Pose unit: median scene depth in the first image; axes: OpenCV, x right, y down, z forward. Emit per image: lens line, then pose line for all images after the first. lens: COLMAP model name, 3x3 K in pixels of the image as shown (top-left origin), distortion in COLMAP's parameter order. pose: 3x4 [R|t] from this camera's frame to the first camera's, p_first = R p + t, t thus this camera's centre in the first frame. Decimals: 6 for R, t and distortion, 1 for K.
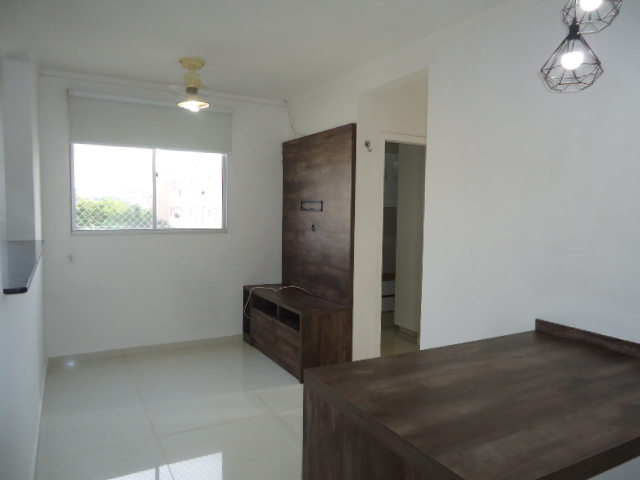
lens RADIAL K [[467.3, 0, 320.0], [0, 467.3, 240.0], [0, 0, 1]] dist [-0.002223, -0.002150]
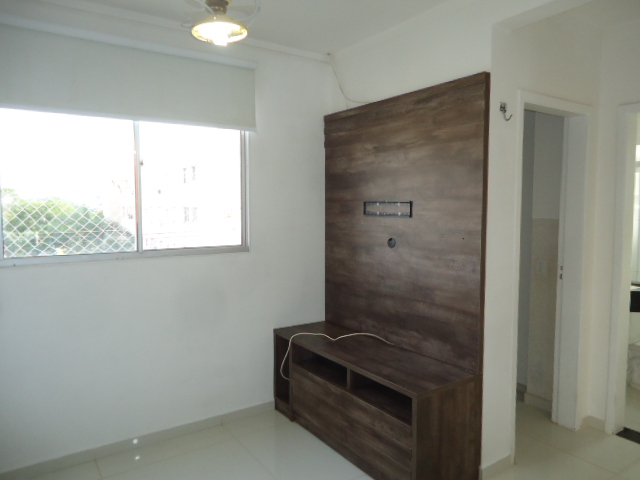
lens RADIAL K [[467.3, 0, 320.0], [0, 467.3, 240.0], [0, 0, 1]] dist [-0.002223, -0.002150]
pose [[0.995029, -0.022345, 0.097047, -0.175985], [0.021758, 0.999738, 0.007106, -0.036253], [-0.097180, -0.004959, 0.995254, 0.360268]]
